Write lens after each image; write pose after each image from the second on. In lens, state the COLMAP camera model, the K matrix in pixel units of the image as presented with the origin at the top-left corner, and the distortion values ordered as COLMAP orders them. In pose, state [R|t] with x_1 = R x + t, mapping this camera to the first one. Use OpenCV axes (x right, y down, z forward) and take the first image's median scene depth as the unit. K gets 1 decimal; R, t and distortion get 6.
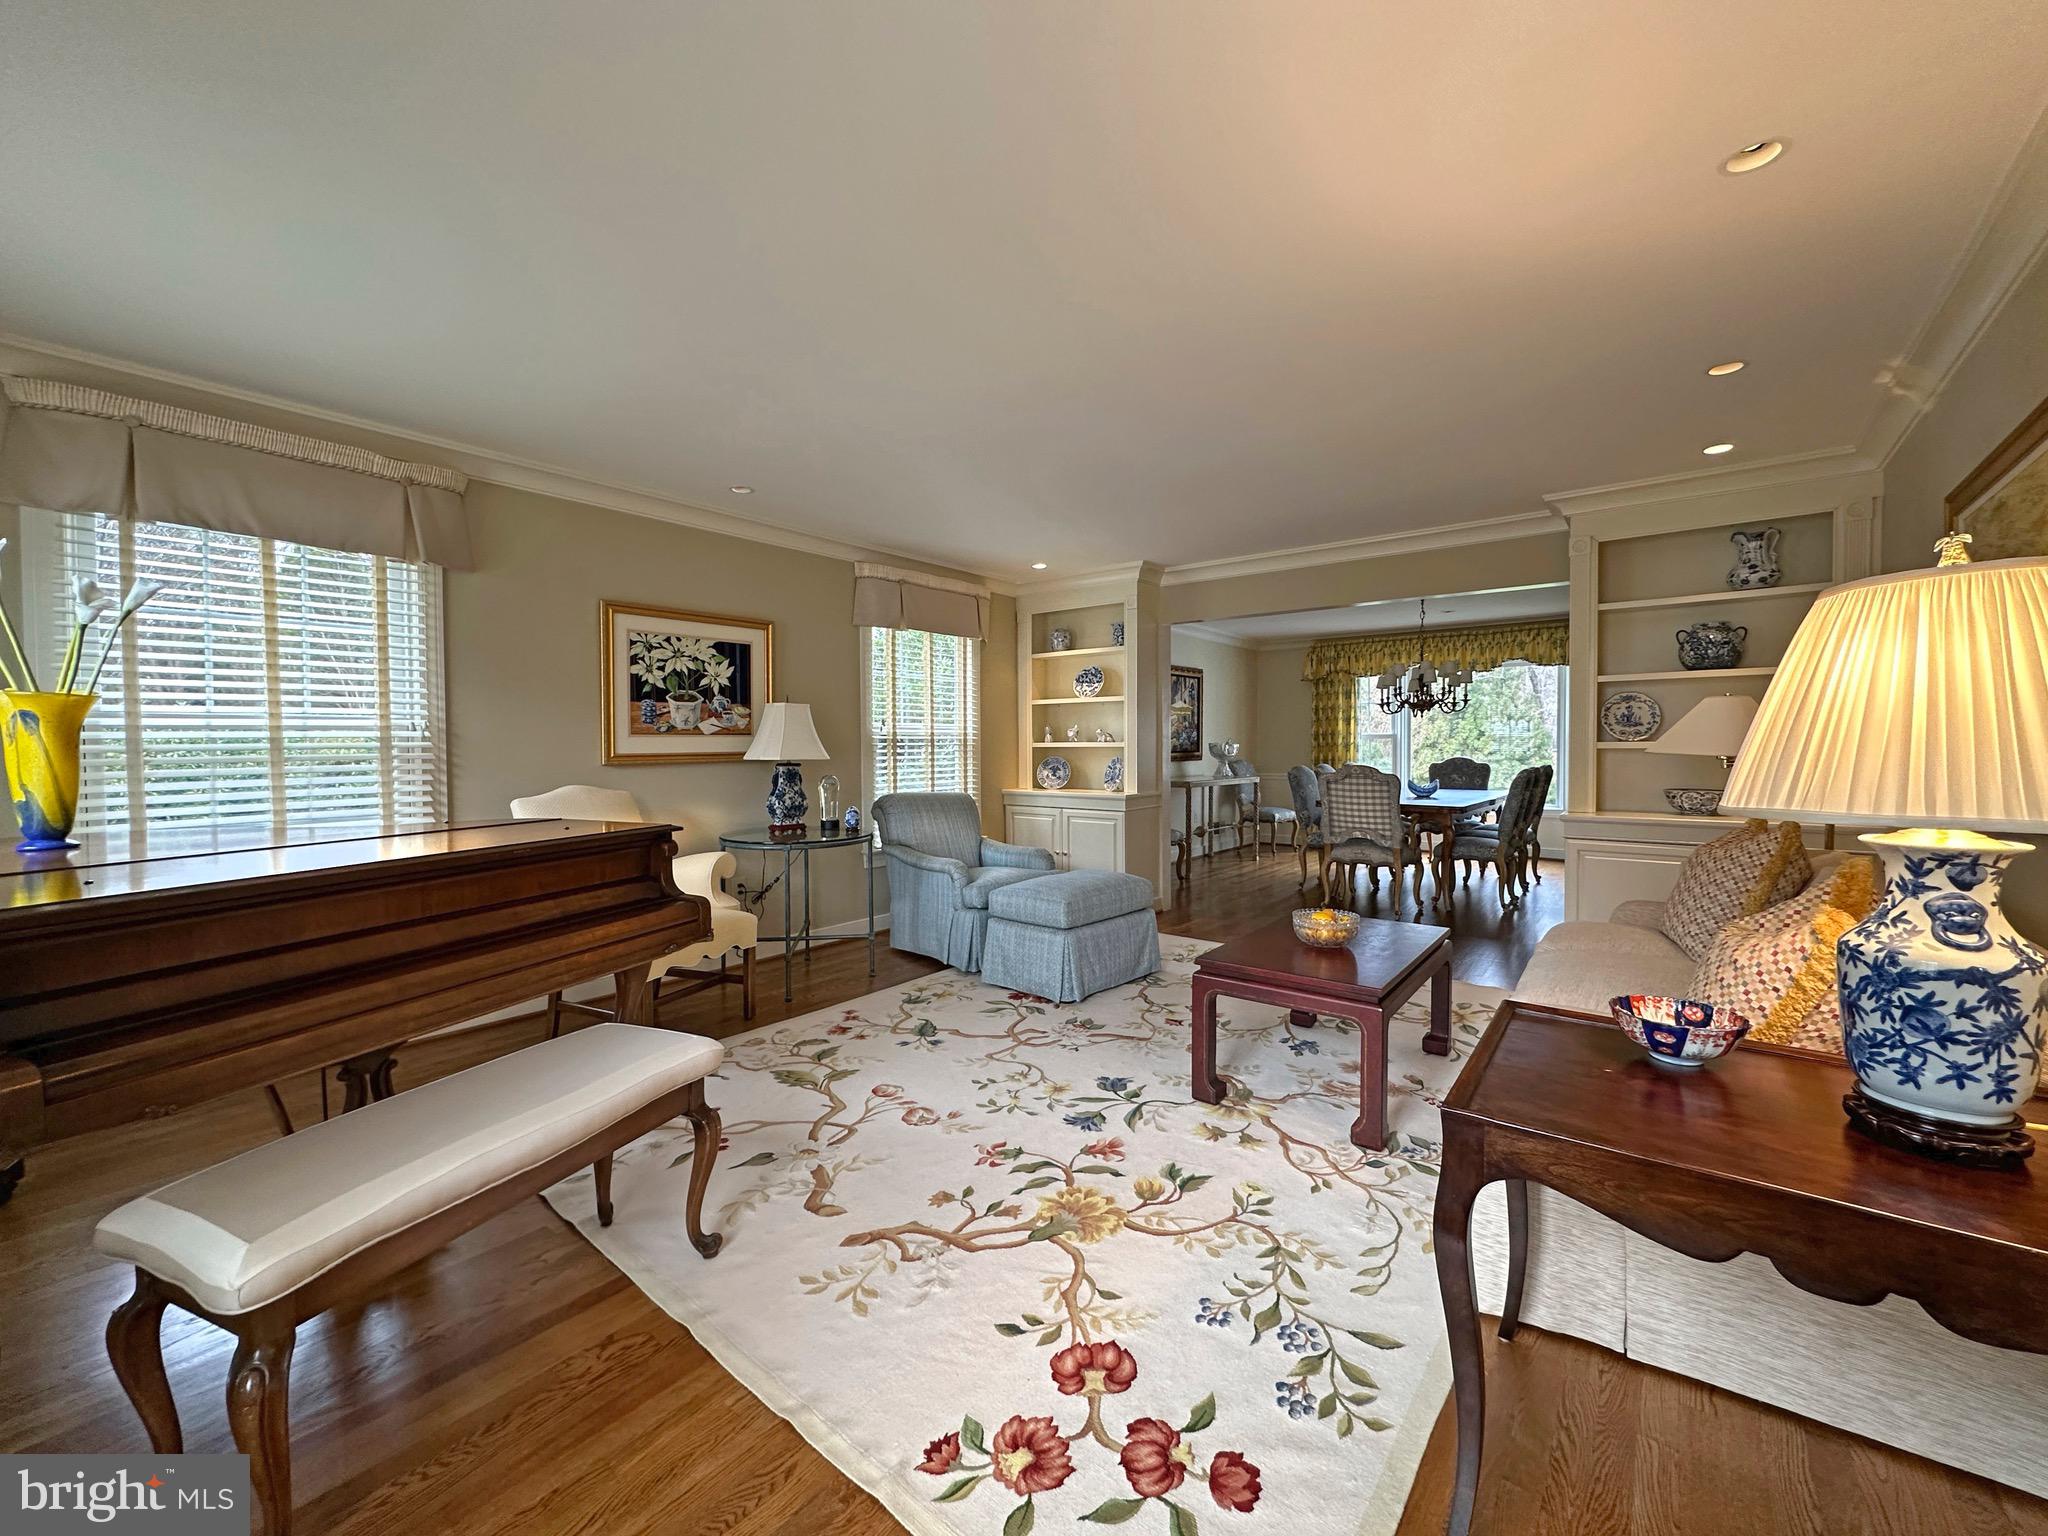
lens RADIAL K [[813.2, 0, 1020.7], [0, 813.2, 765.5], [0, 0, 1]] dist [-0.000630, 0.000112]
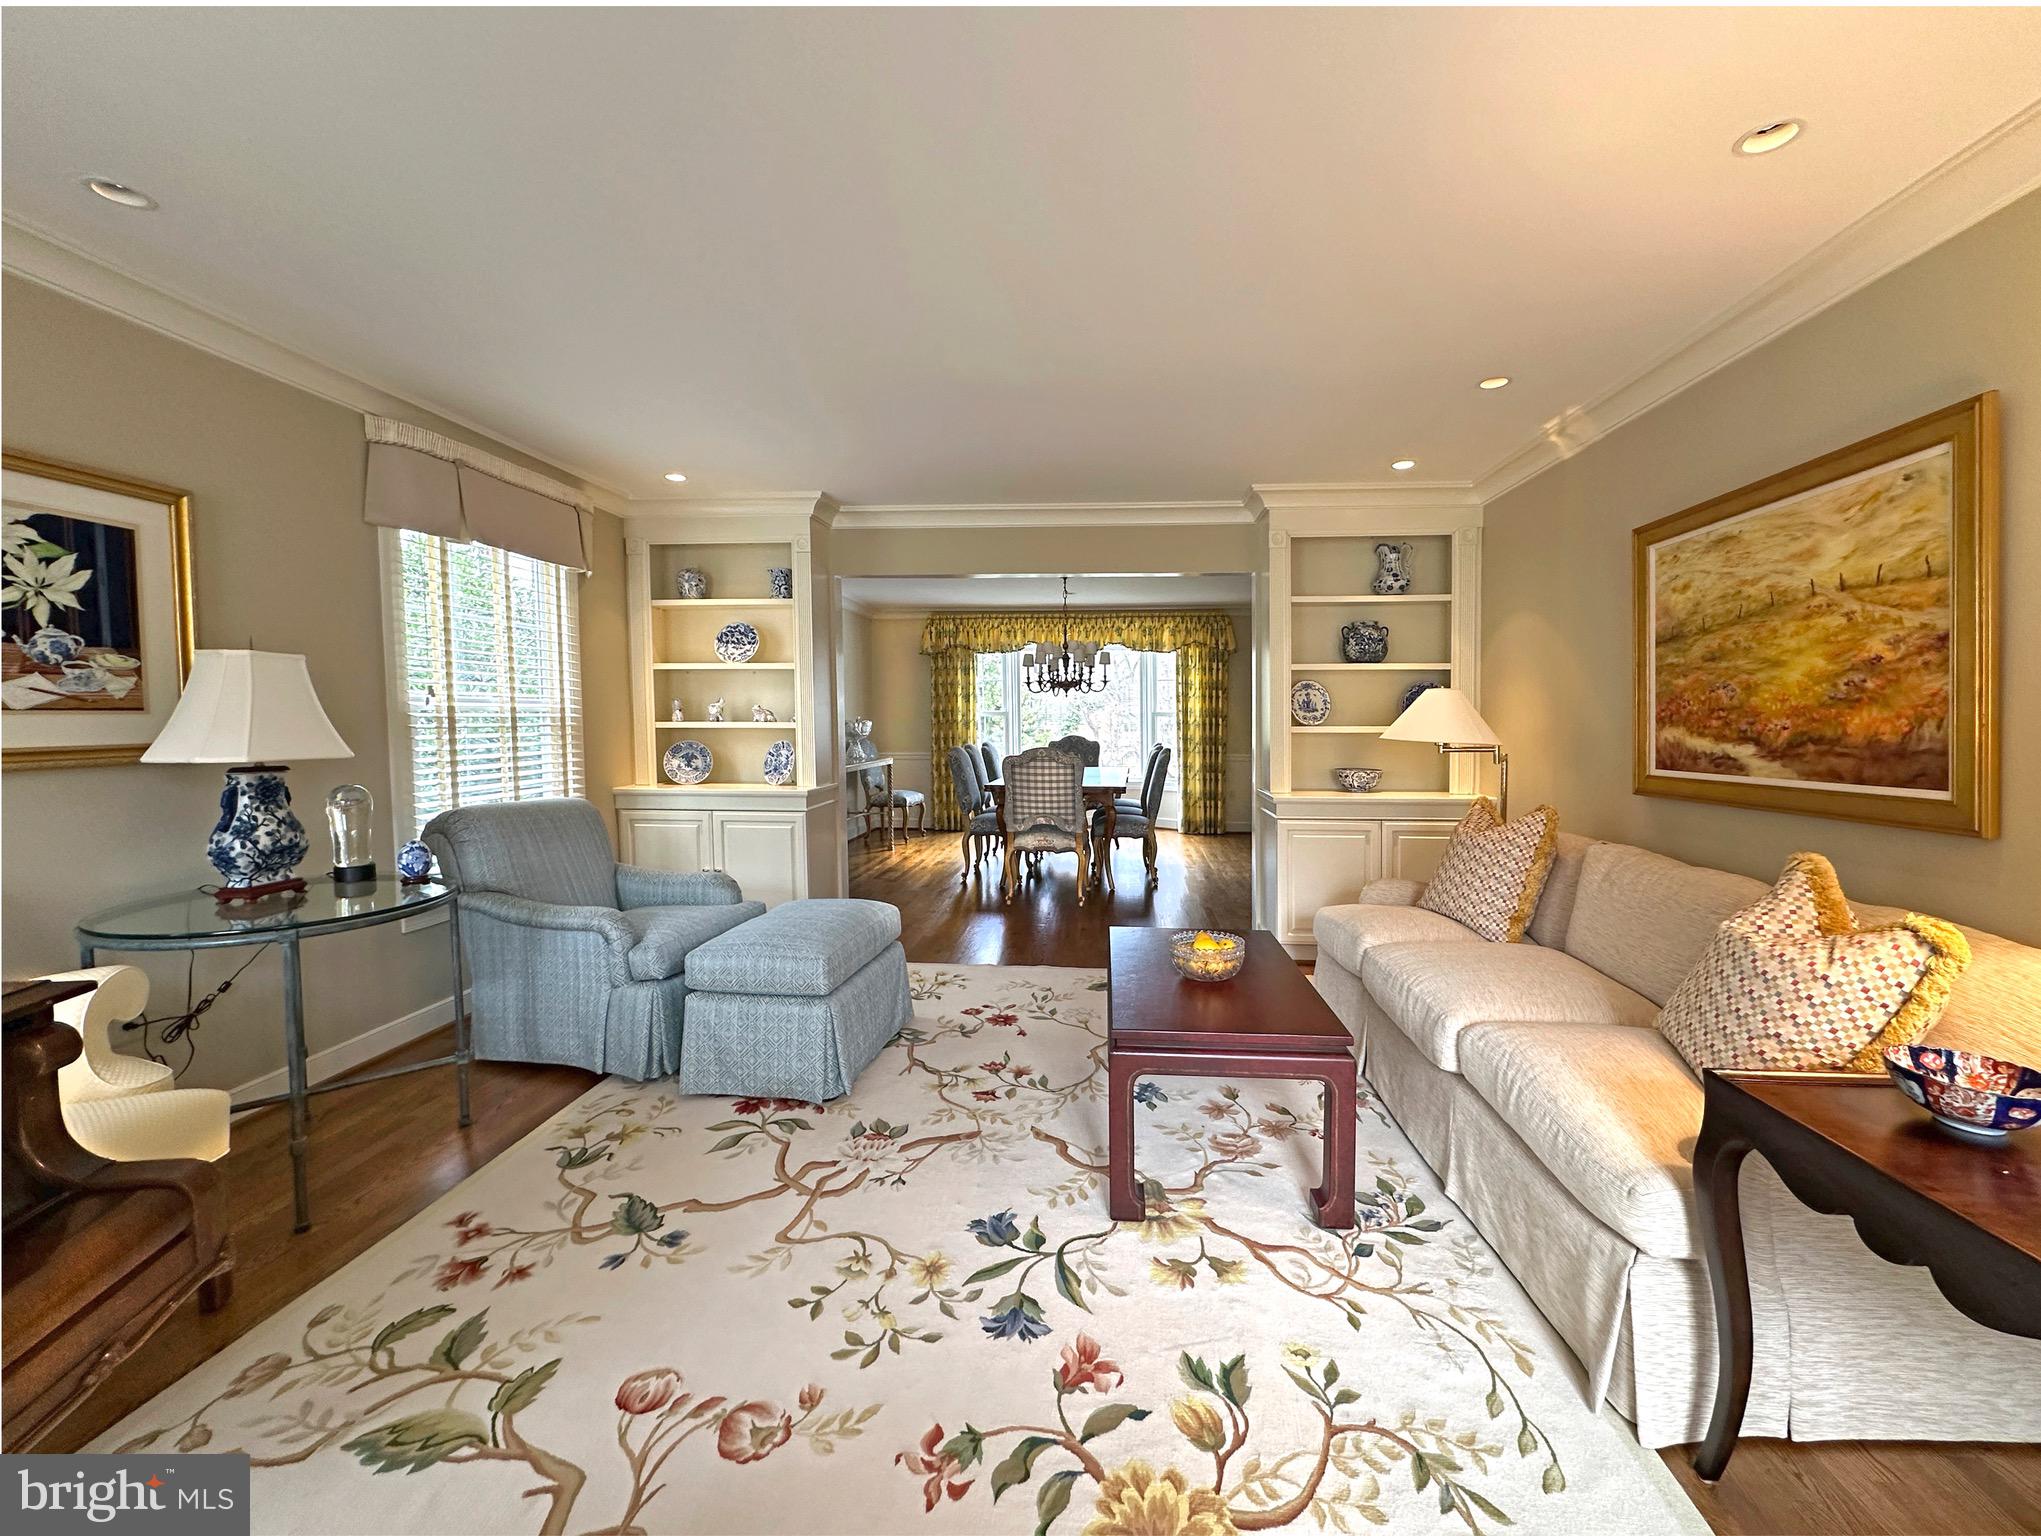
lens RADIAL K [[817.7, 0, 1025.4], [0, 817.7, 759.6], [0, 0, 1]] dist [-0.000471, -0.000424]
pose [[0.830999, -0.023054, 0.555796, -0.170594], [0.007310, 0.999507, 0.030529, -0.020086], [-0.556226, -0.021306, 0.830758, 0.294066]]
